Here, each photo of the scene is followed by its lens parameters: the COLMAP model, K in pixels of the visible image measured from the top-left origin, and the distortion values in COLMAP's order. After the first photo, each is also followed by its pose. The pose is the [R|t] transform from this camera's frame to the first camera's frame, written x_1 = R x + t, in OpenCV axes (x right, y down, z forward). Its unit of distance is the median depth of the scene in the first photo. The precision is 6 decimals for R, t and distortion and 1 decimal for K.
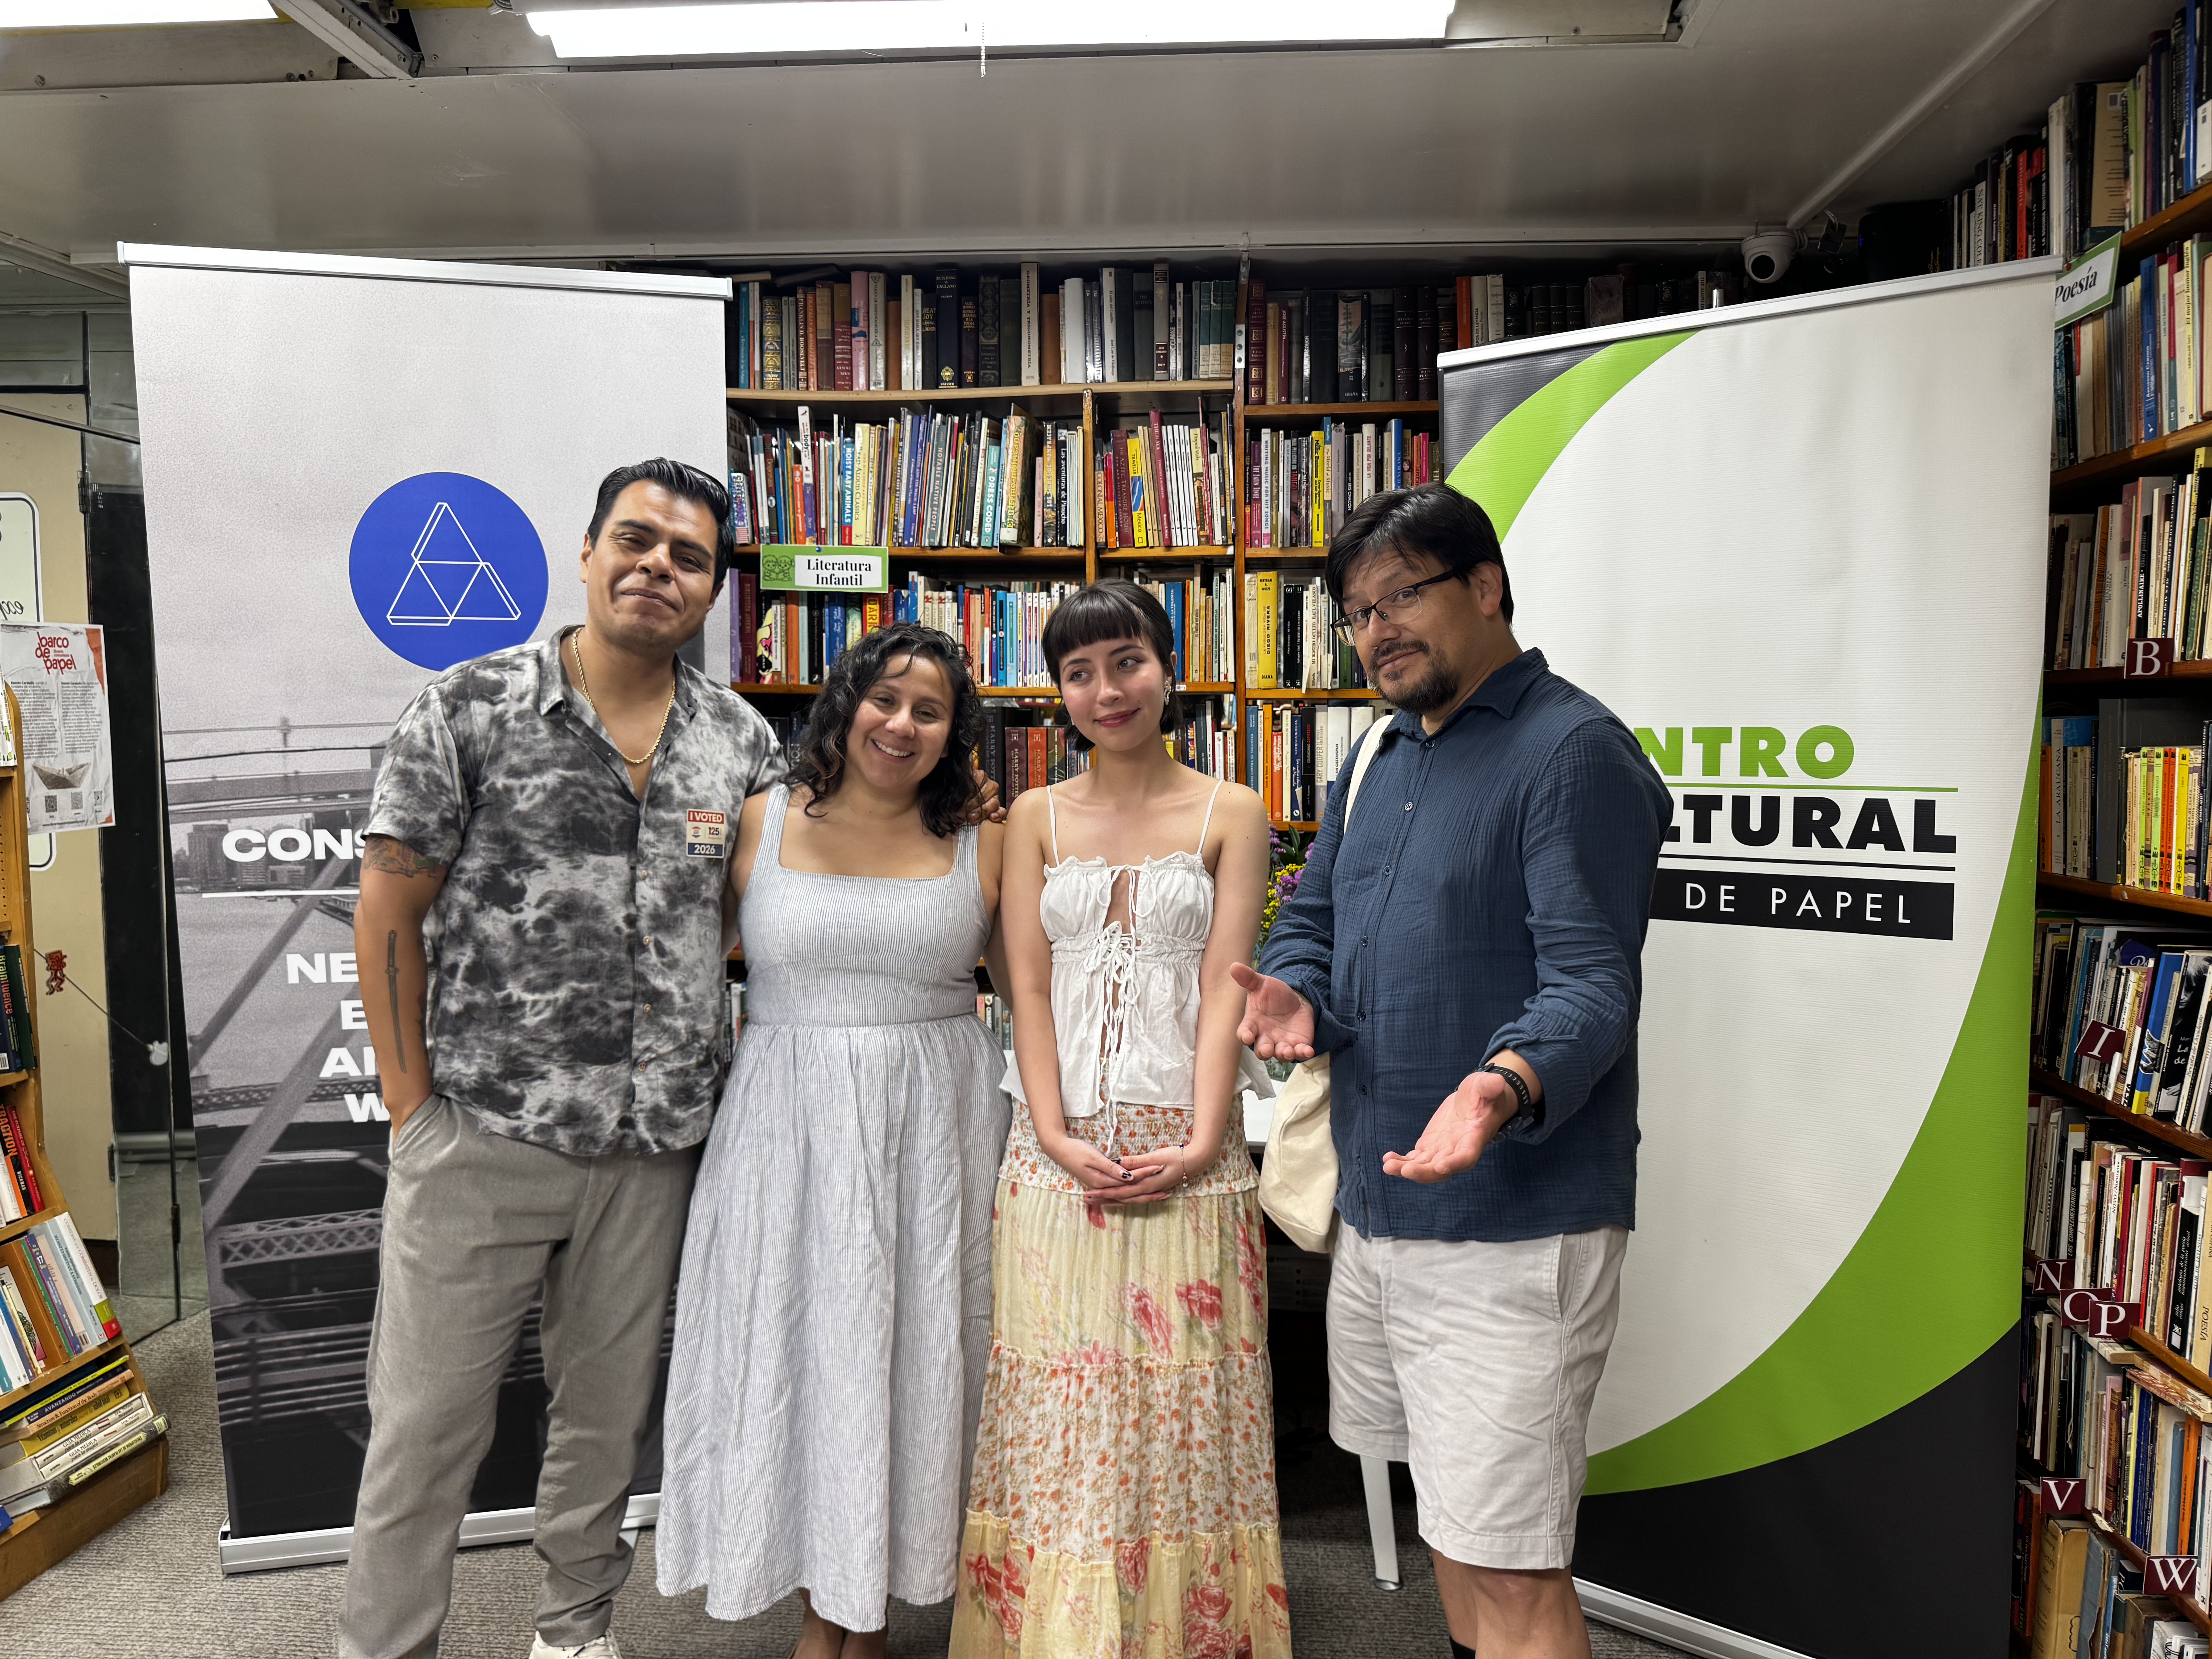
lens RADIAL K [[1583.6, 0, 1093.5], [0, 1583.6, 850.5], [0, 0, 1]] dist [0.038868, -0.062332]
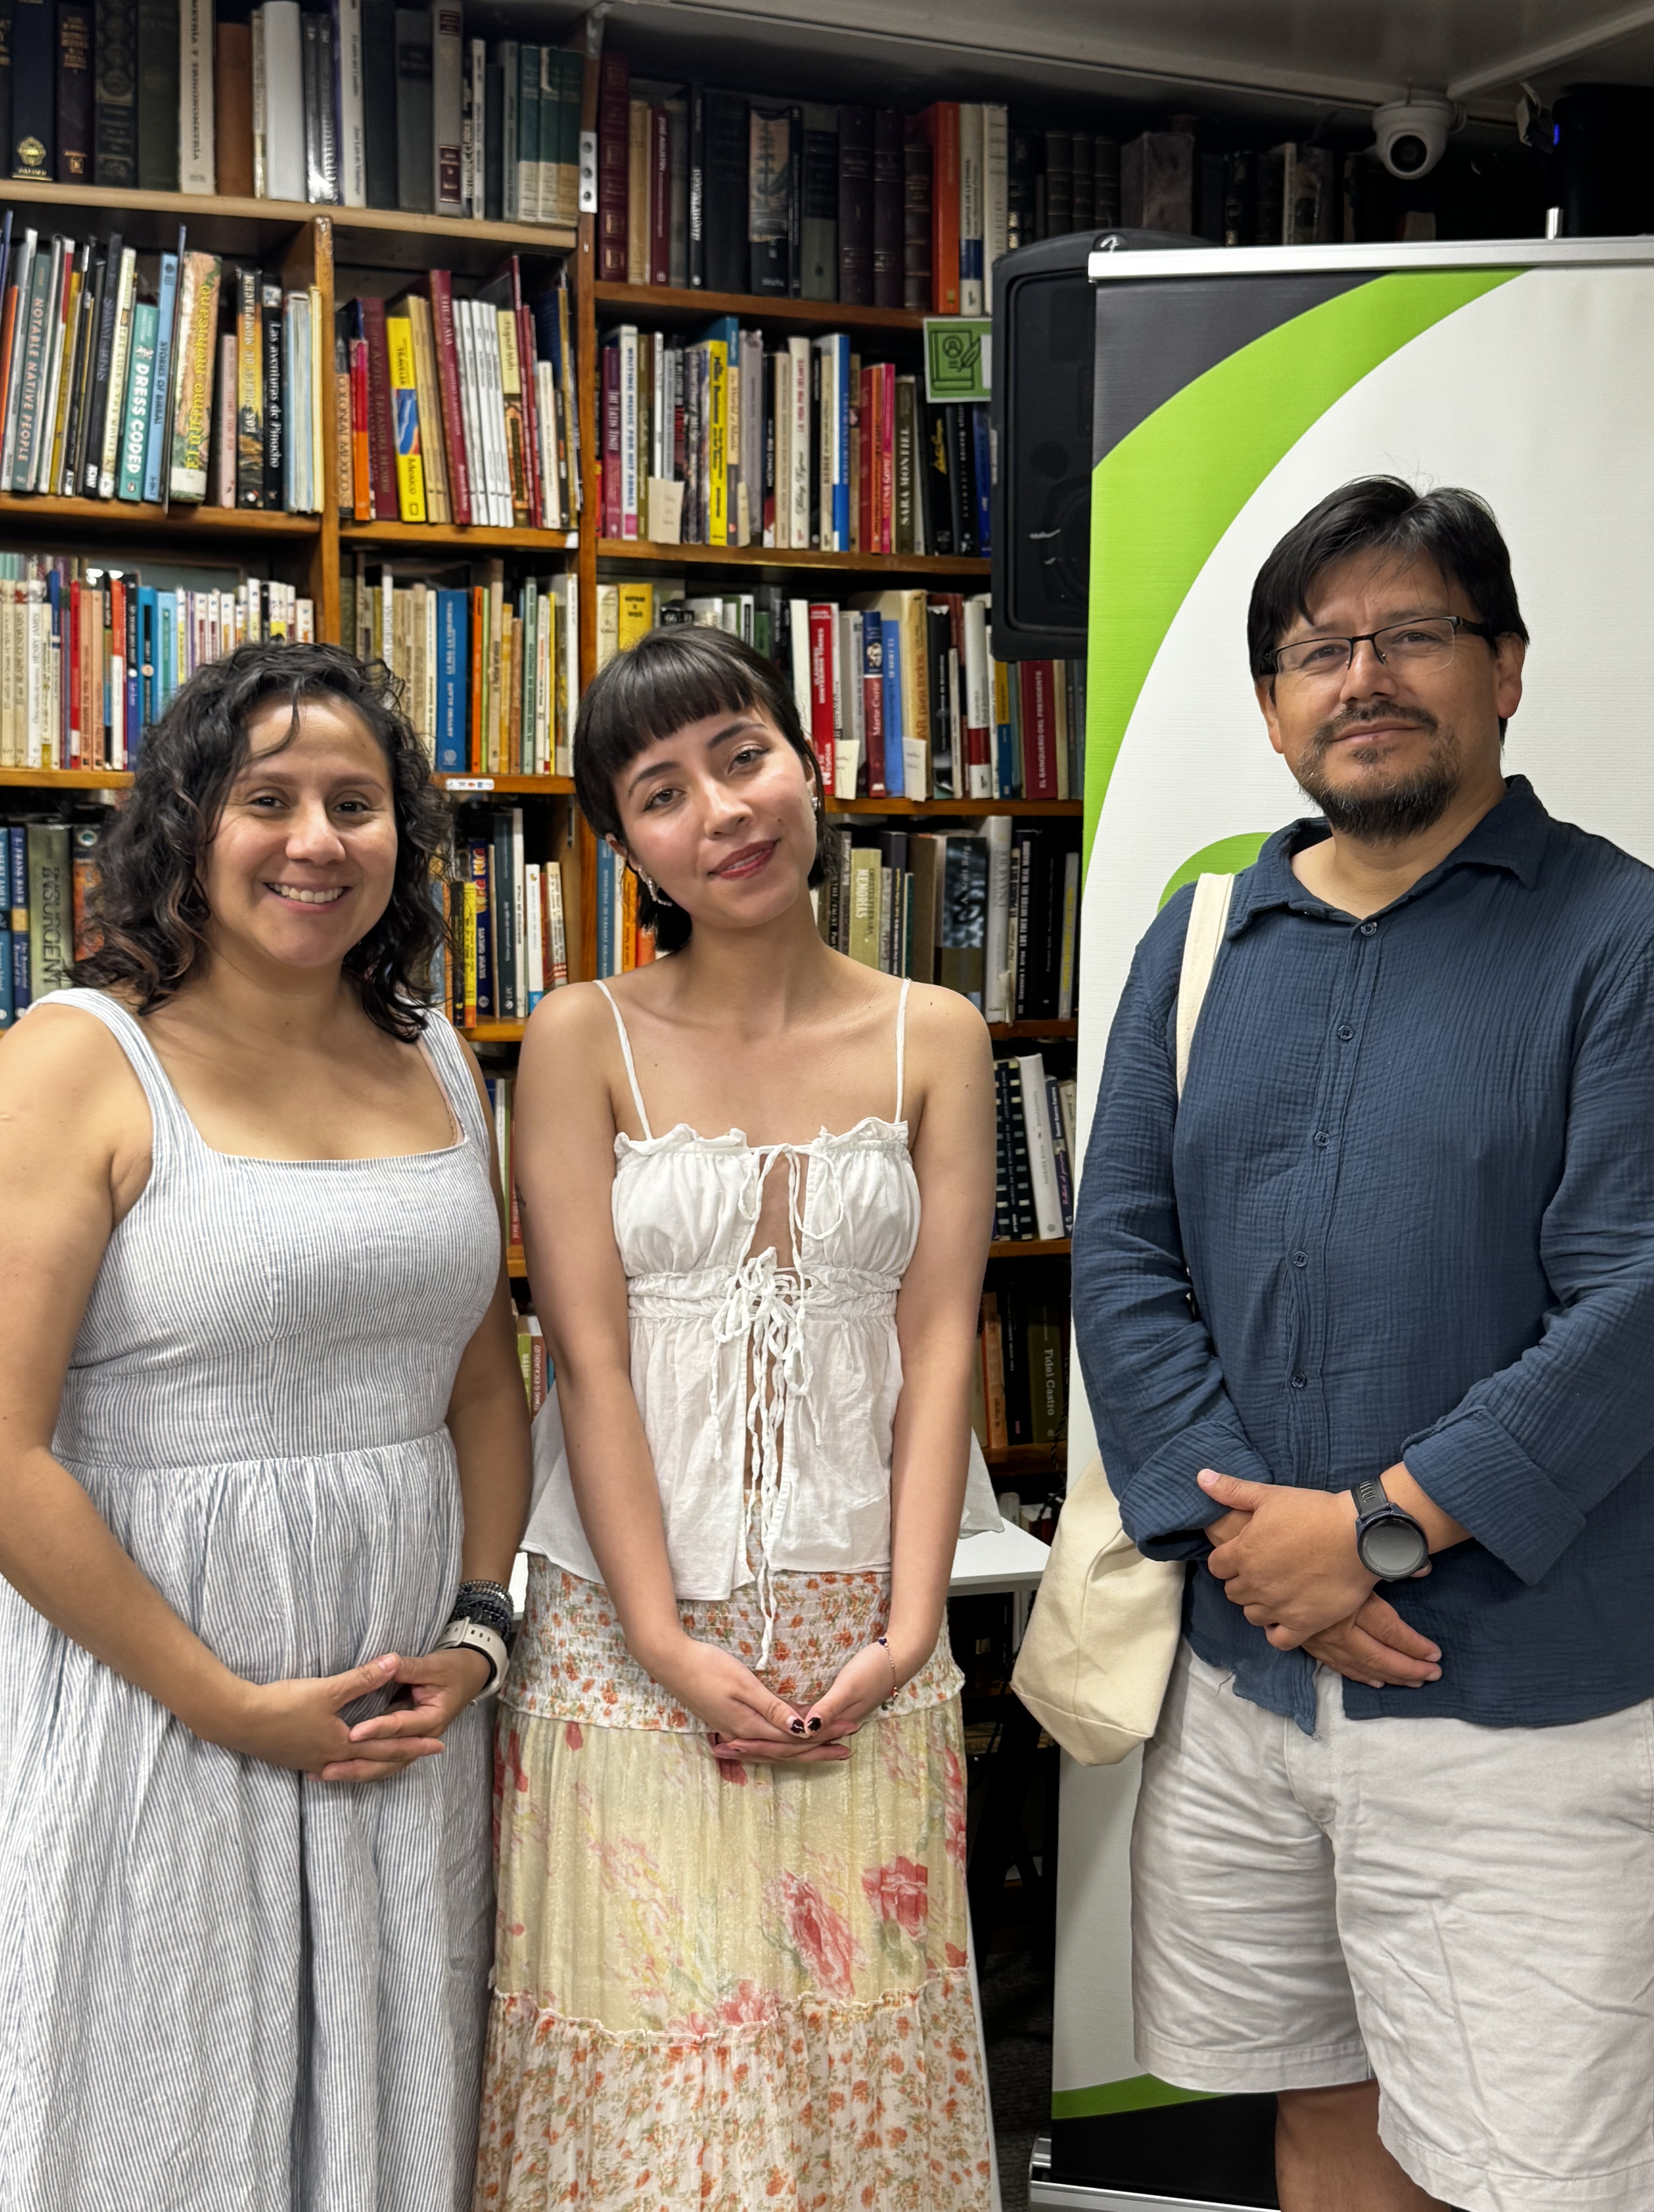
lens RADIAL K [[2759.0, 0, 834.4], [0, 2759.0, 1121.2], [0, 0, 1]] dist [0.107375, 0.000000]
pose [[0.900548, -0.030430, 0.433691, -0.336238], [0.011197, 0.998840, 0.046833, -0.036216], [-0.434613, -0.037319, 0.899844, 0.082260]]
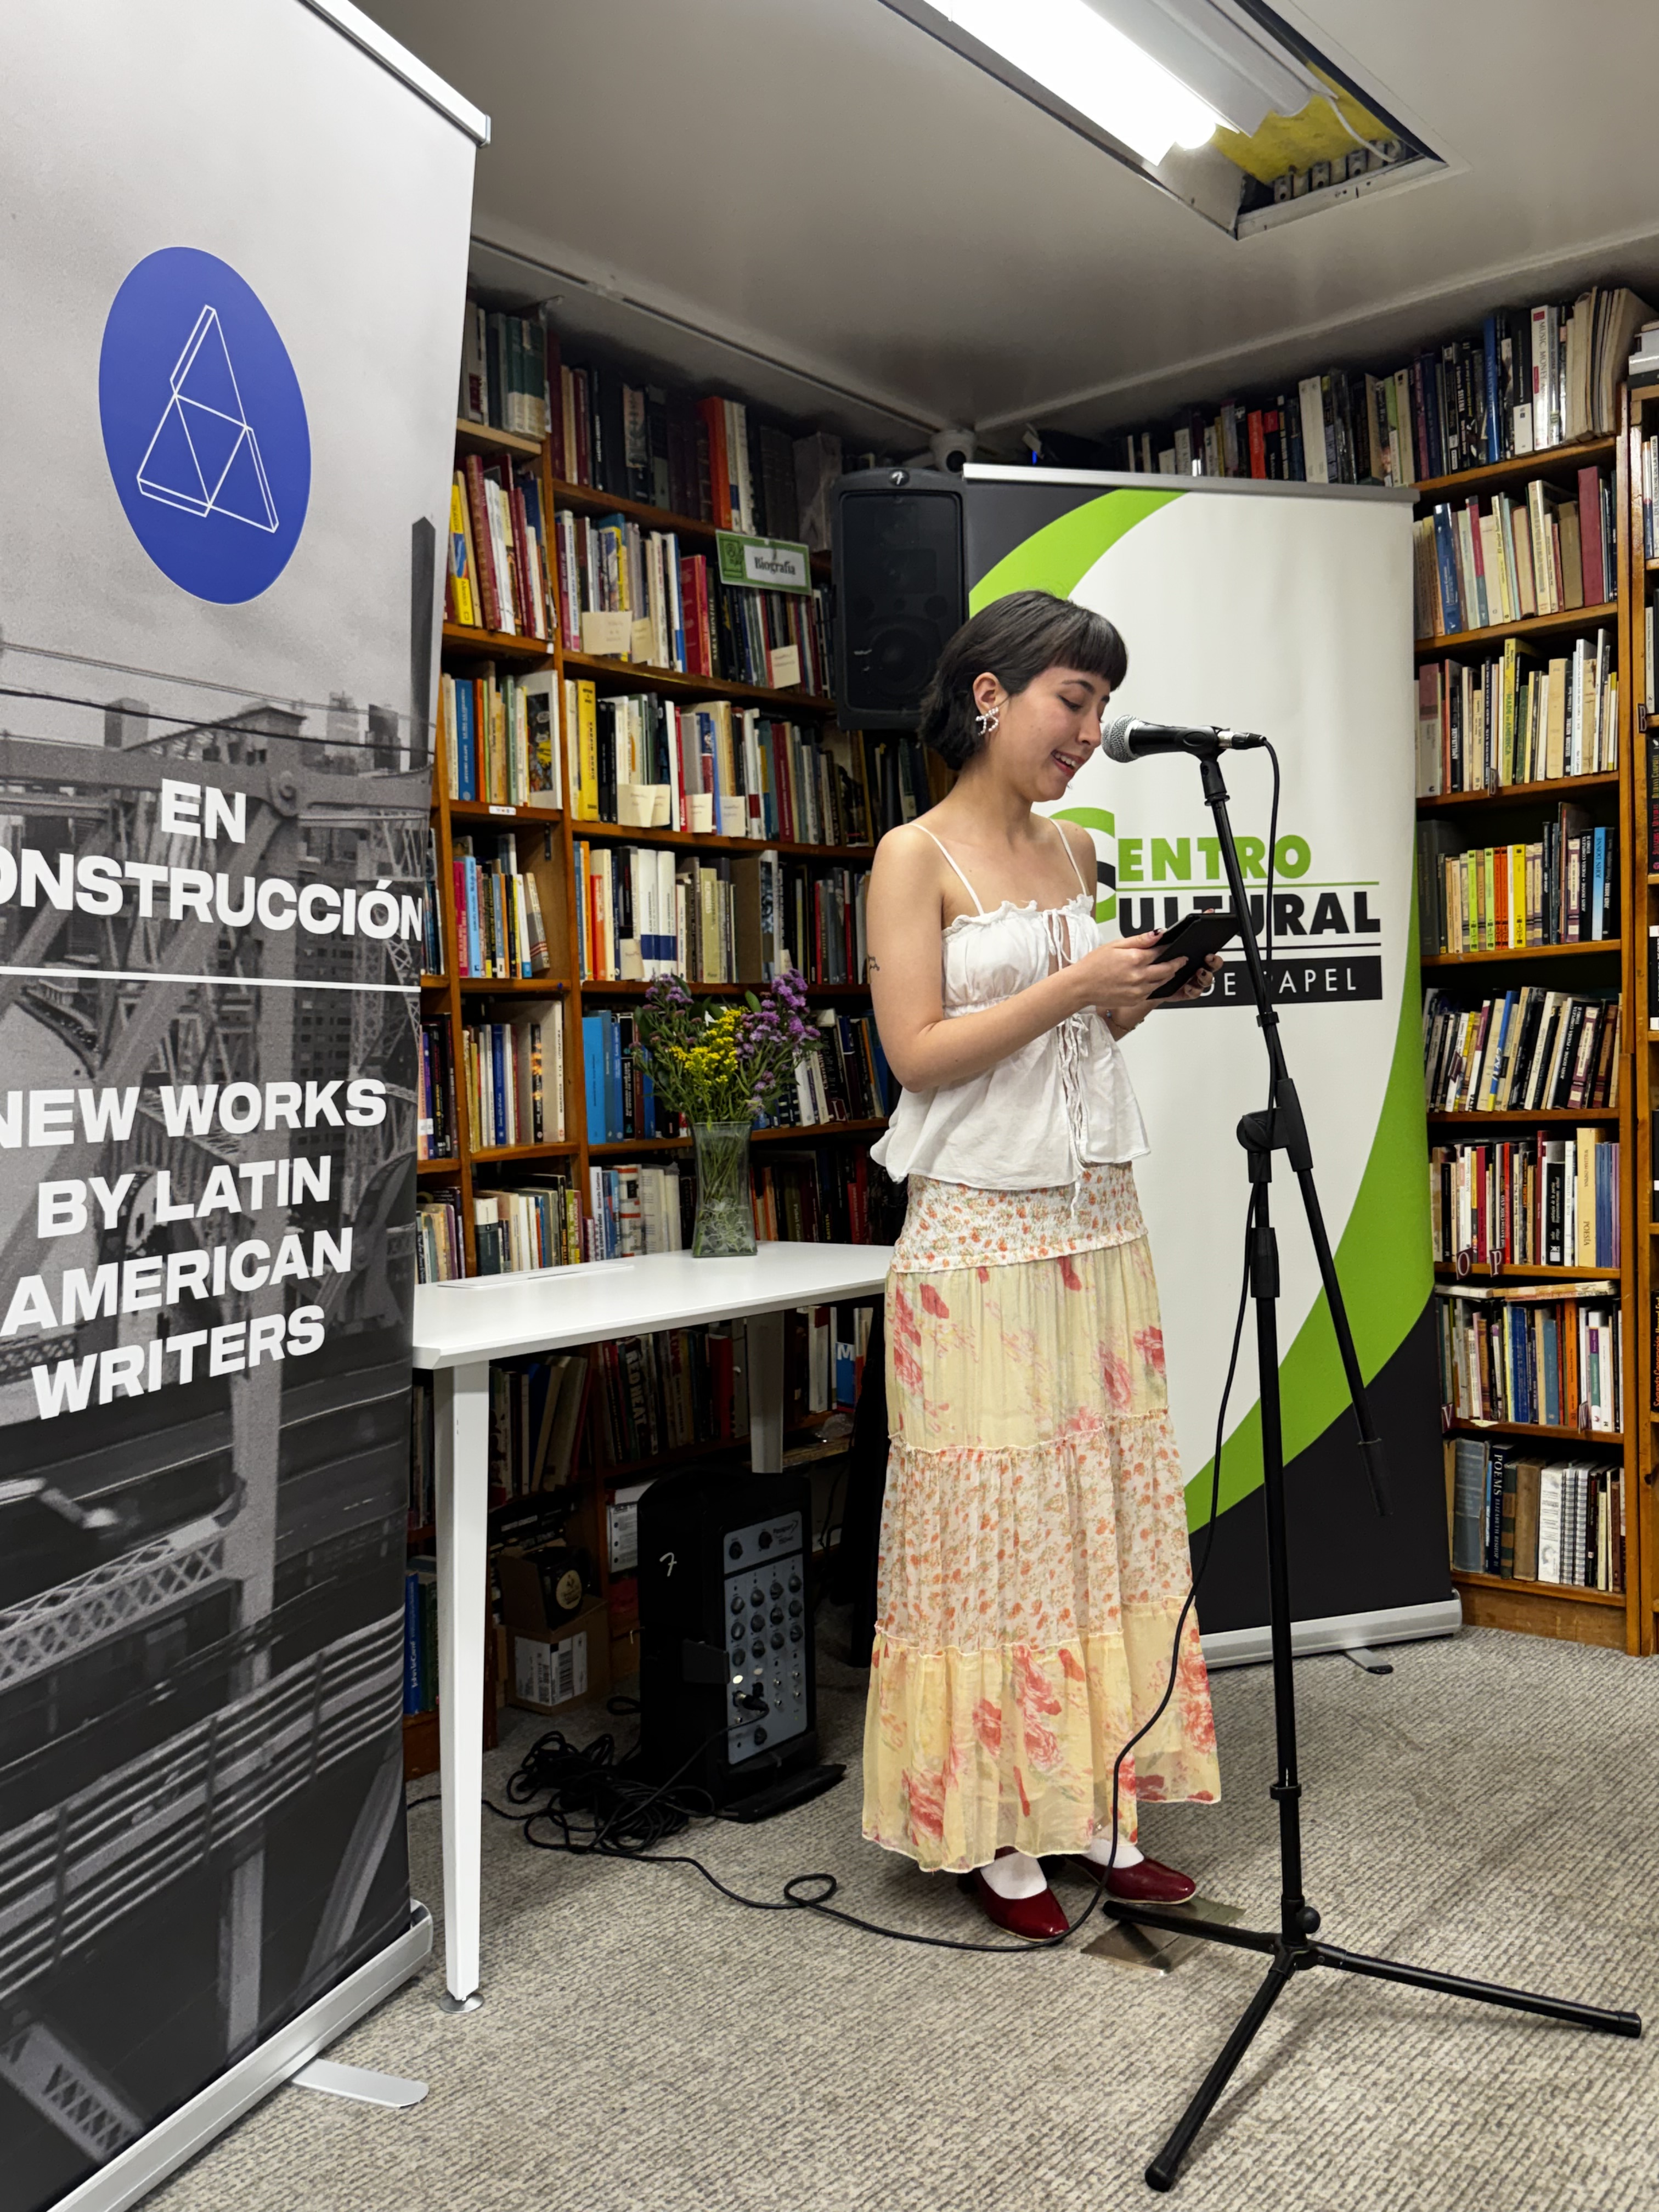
lens RADIAL K [[1911.0, 0, 863.9], [0, 1911.0, 1112.5], [0, 0, 1]] dist [0.139768, -0.248727]
pose [[0.555682, -0.044408, 0.830208, -0.857356], [0.107619, 0.994013, -0.018863, 0.113364], [-0.824400, 0.099828, 0.557135, 0.417339]]
